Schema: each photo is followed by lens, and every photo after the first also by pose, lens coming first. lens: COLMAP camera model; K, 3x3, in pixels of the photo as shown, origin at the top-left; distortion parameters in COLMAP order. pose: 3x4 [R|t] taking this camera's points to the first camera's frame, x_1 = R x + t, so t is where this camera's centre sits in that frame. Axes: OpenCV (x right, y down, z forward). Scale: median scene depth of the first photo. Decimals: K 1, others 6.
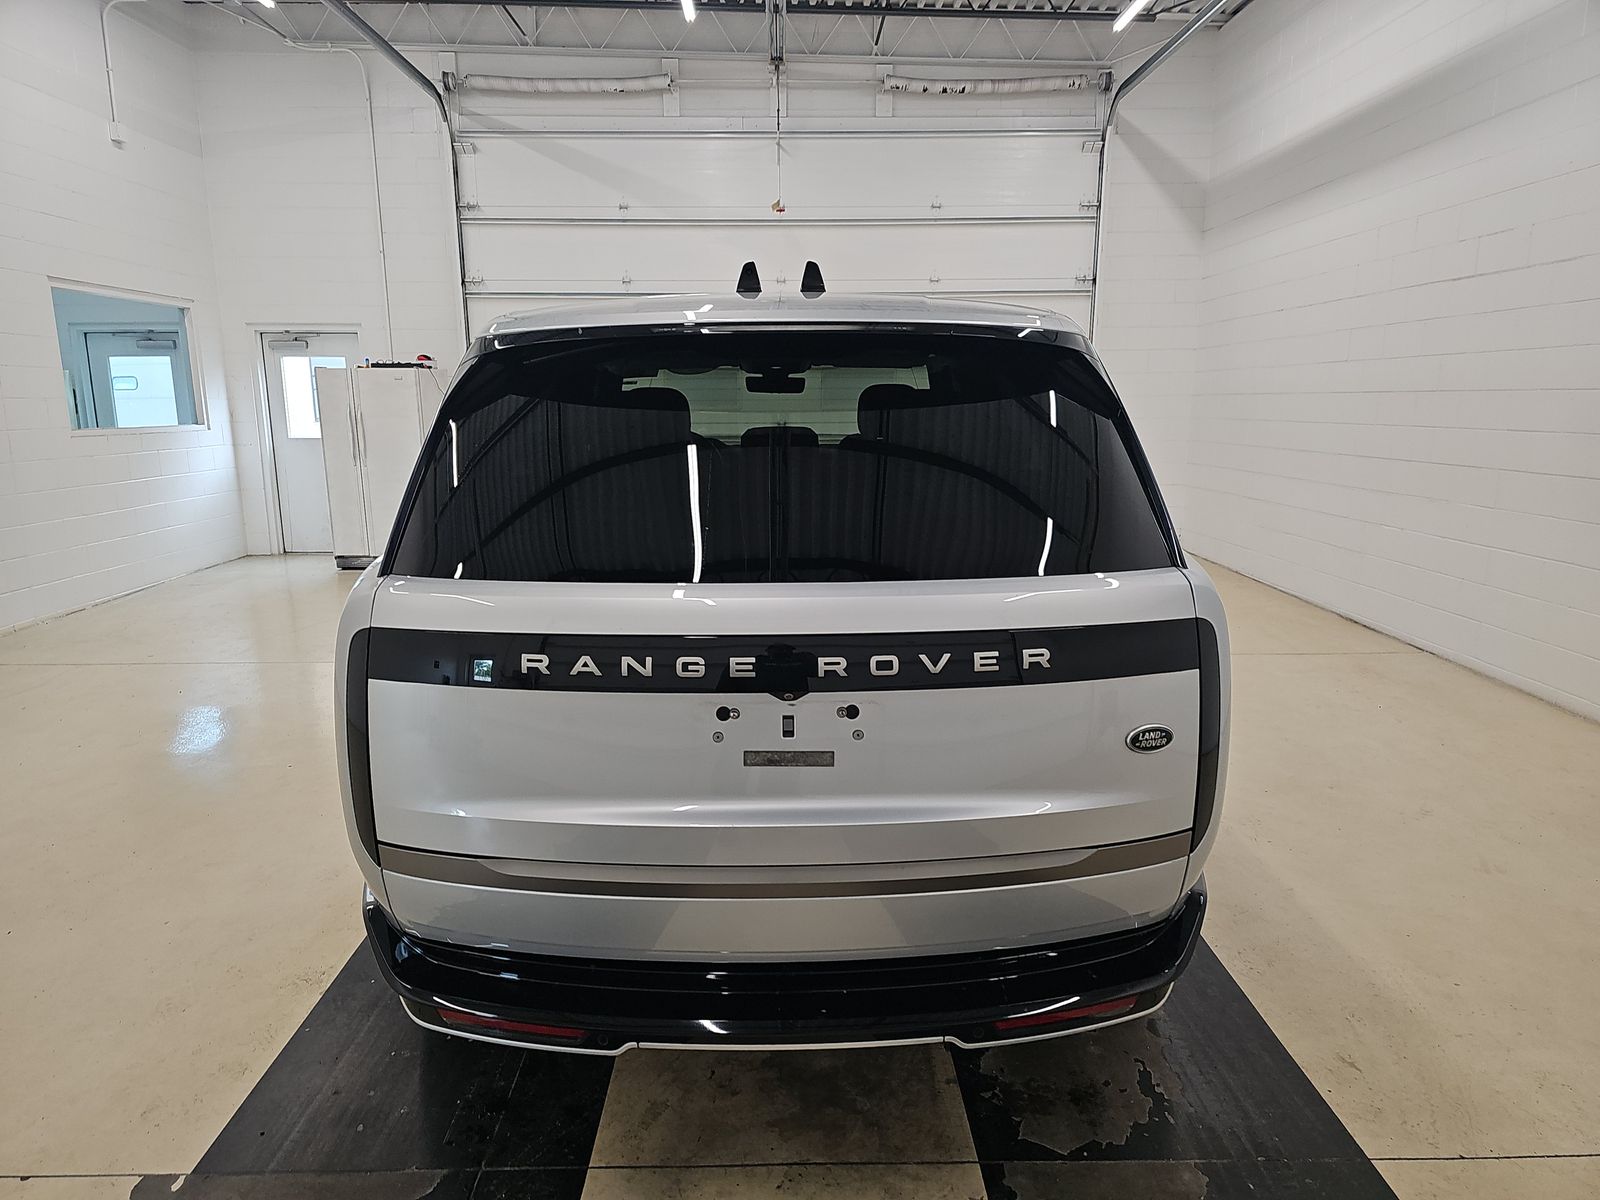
lens RADIAL K [[1064.1, 0, 793.2], [0, 1064.1, 608.8], [0, 0, 1]] dist [0.030376, -0.014570]
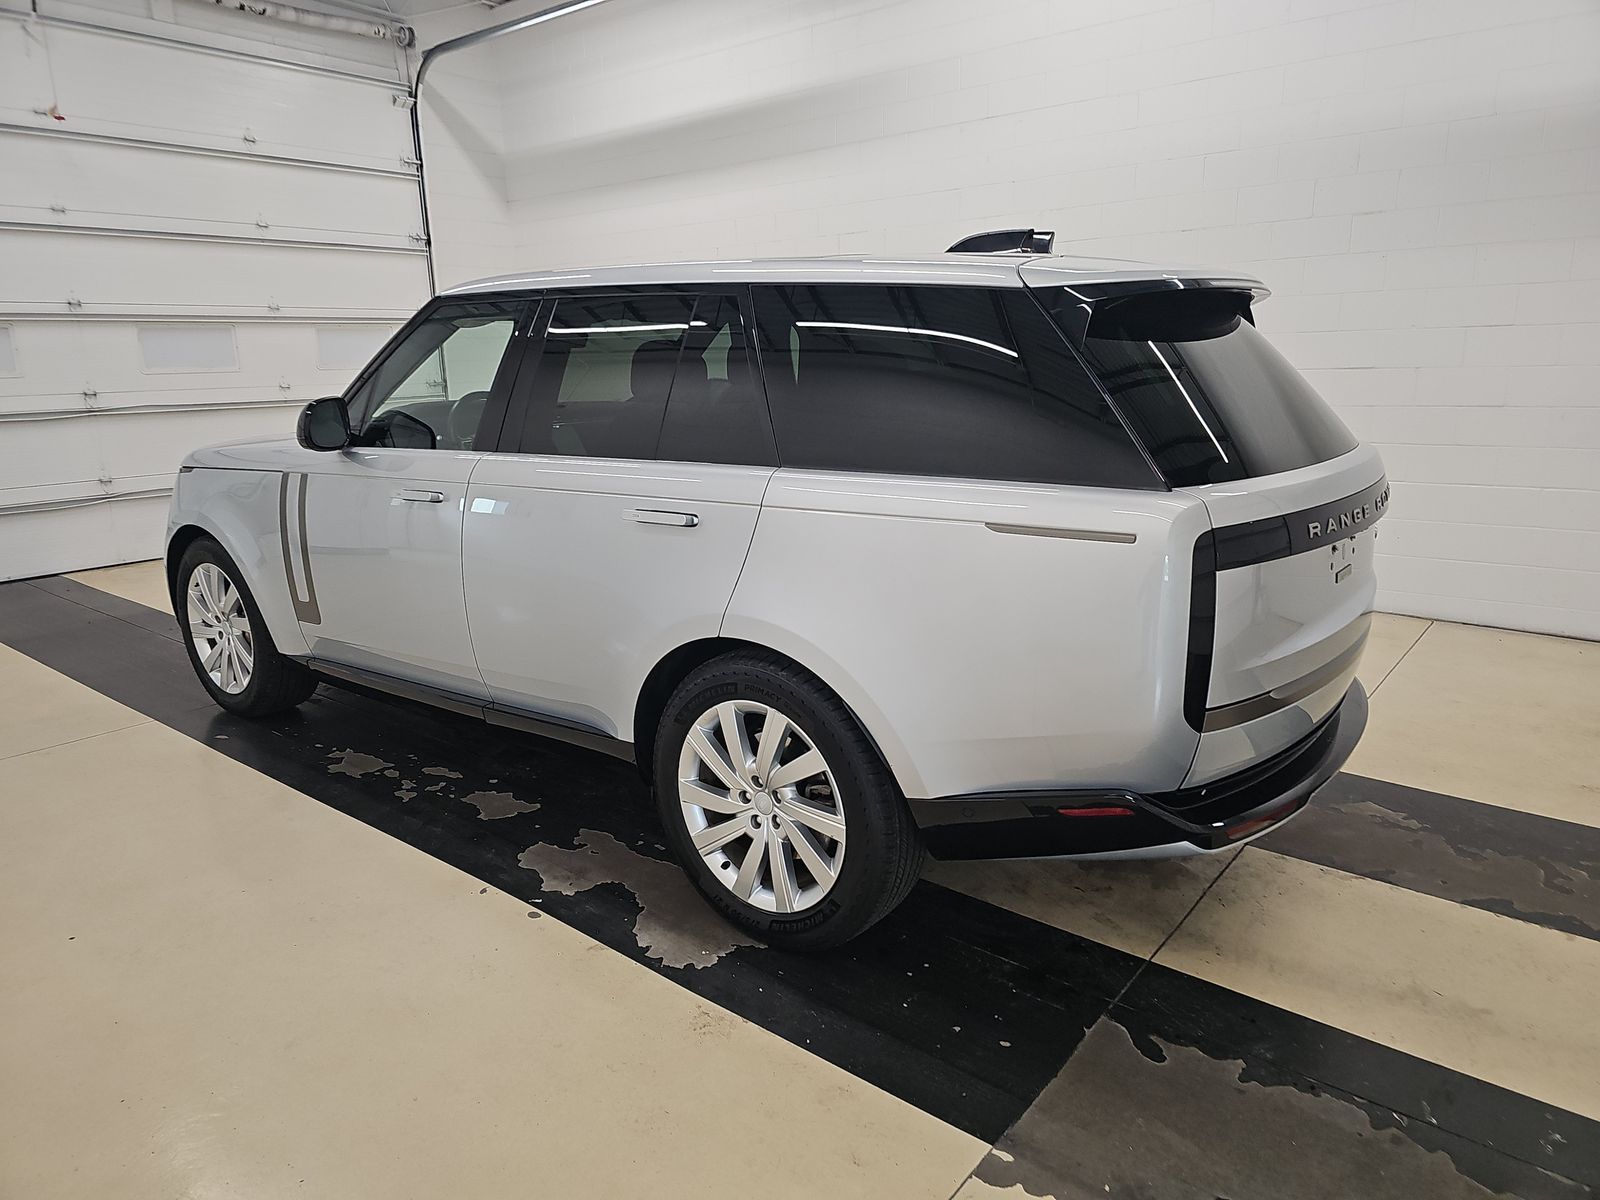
lens RADIAL K [[1064.1, 0, 807.9], [0, 1064.1, 598.2], [0, 0, 1]] dist [0.030376, -0.014570]
pose [[0.628403, -0.188157, 0.754789, -0.321141], [0.173032, 0.979807, 0.100192, -0.020887], [-0.758399, 0.067641, 0.648271, 0.115052]]
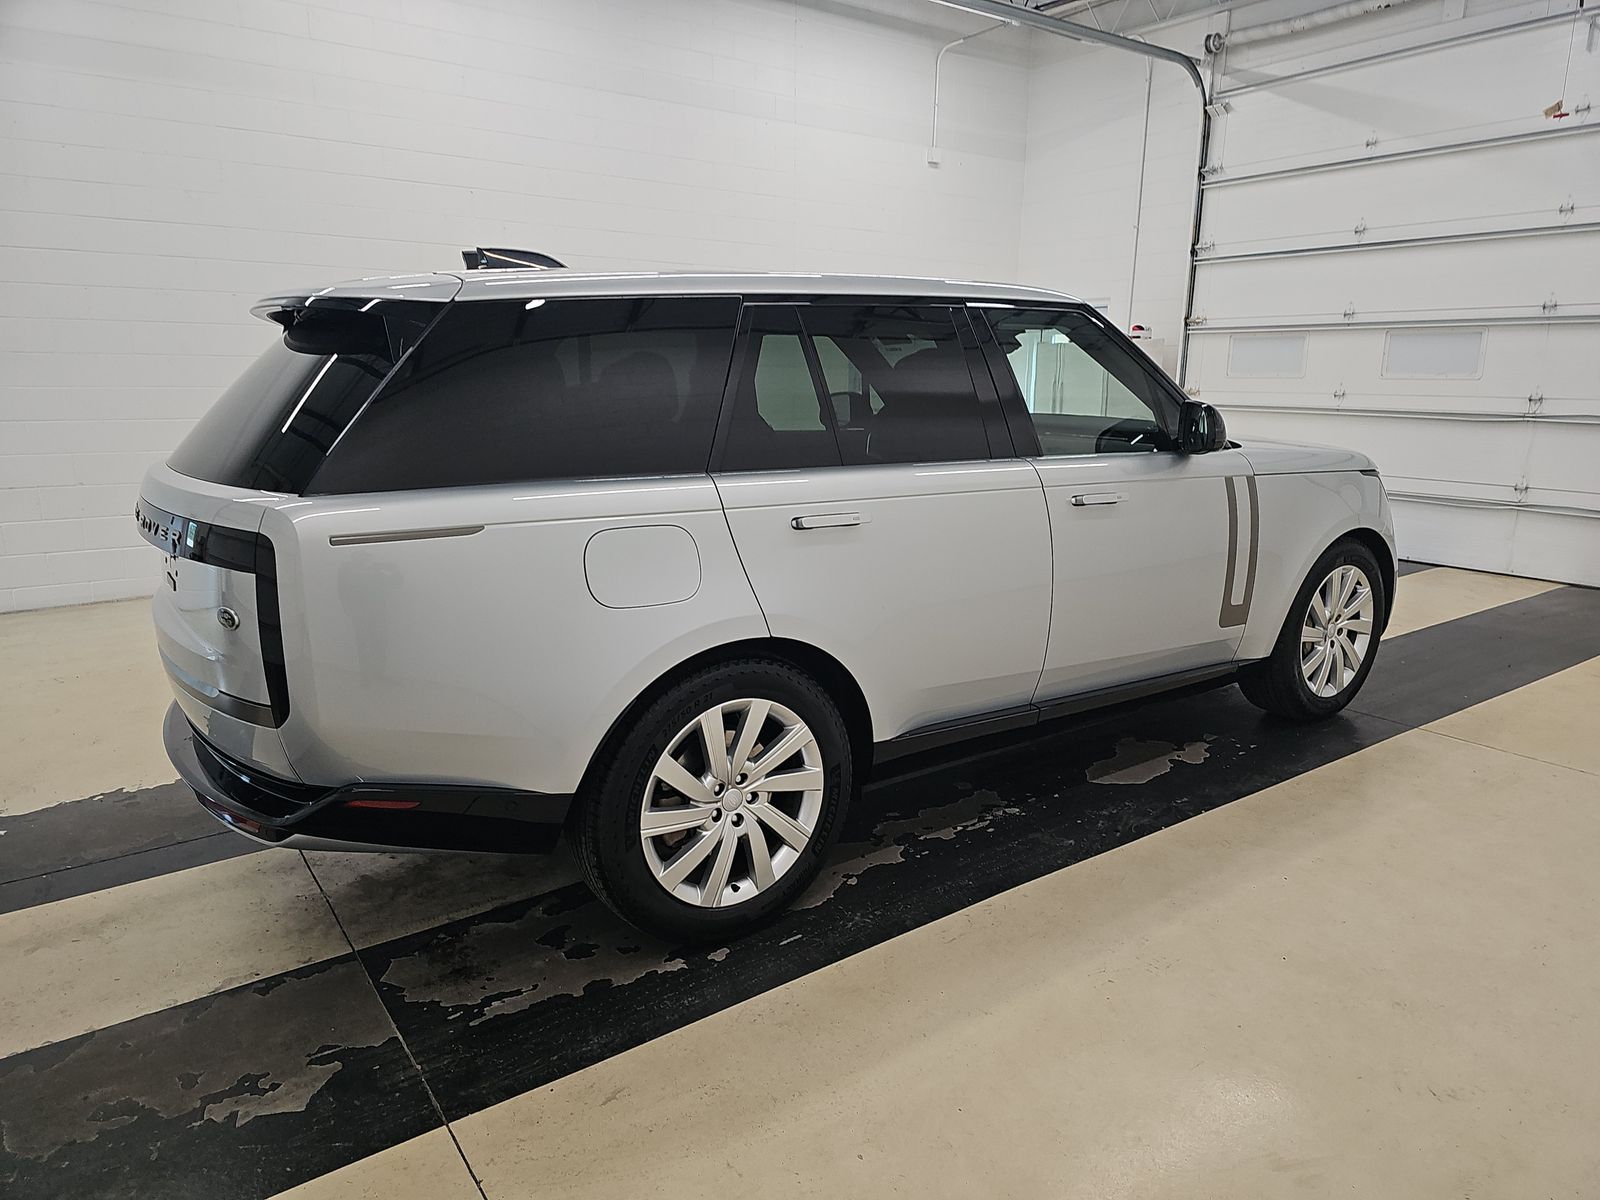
lens RADIAL K [[1064.1, 0, 801.8], [0, 1064.1, 605.1], [0, 0, 1]] dist [0.030376, -0.014570]
pose [[0.562823, 0.188349, -0.804832, 0.357046], [-0.171276, 0.979134, 0.109366, -0.031393], [0.808638, 0.076295, 0.583339, 0.161426]]
